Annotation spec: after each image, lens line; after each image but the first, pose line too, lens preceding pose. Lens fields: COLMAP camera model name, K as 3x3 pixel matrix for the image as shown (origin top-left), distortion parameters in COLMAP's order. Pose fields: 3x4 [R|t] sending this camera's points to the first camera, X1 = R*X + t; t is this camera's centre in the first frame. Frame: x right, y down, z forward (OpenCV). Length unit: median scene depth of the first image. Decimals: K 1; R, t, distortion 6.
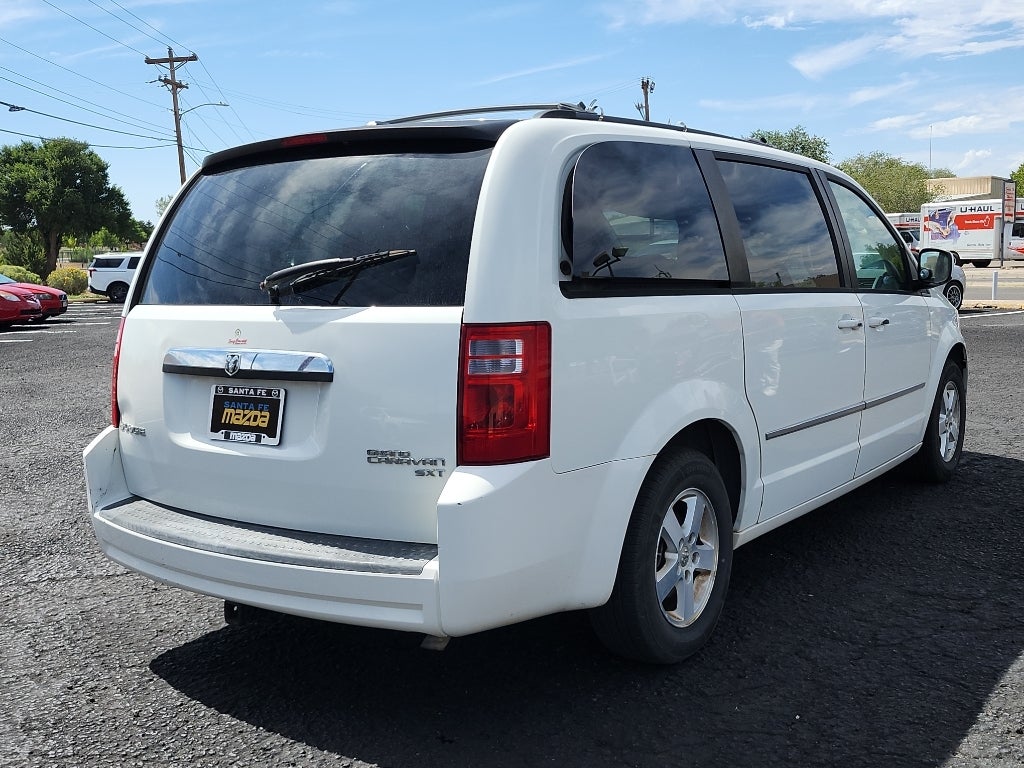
lens RADIAL K [[1089.5, 0, 515.8], [0, 1089.5, 384.8], [0, 0, 1]] dist [0.141204, -0.245692]
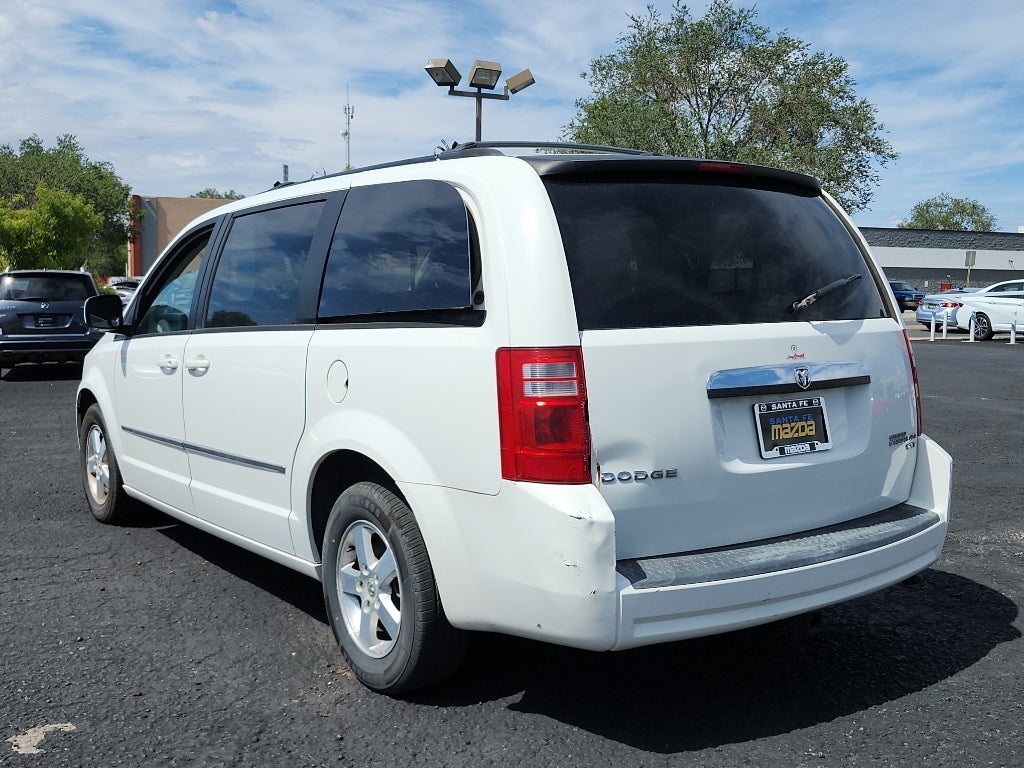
lens RADIAL K [[1089.5, 0, 515.8], [0, 1089.5, 384.8], [0, 0, 1]] dist [0.141204, -0.245692]
pose [[0.299016, -0.055787, 0.952616, -1.293515], [0.108814, 0.993771, 0.024042, -0.064965], [-0.948024, 0.096469, 0.303224, 0.924096]]
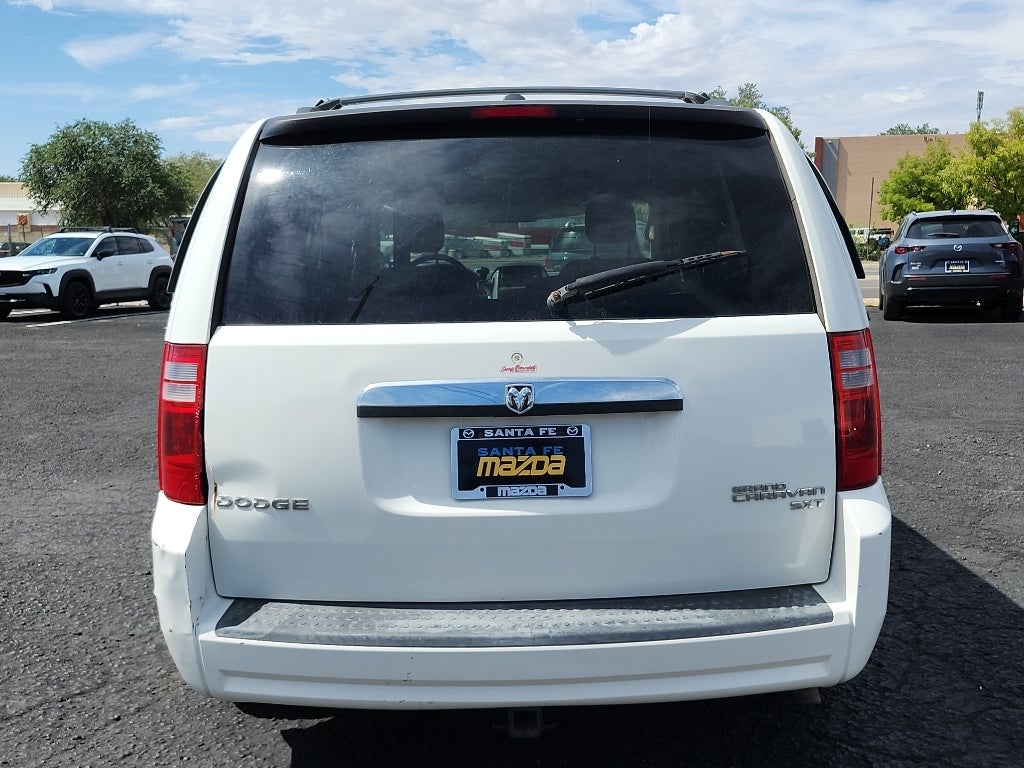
lens RADIAL K [[1089.5, 0, 515.8], [0, 1089.5, 384.8], [0, 0, 1]] dist [0.141204, -0.245692]
pose [[0.799411, -0.064250, 0.597340, -0.701146], [0.063666, 0.997726, 0.022112, -0.044295], [-0.597402, 0.020353, 0.801683, 0.380877]]
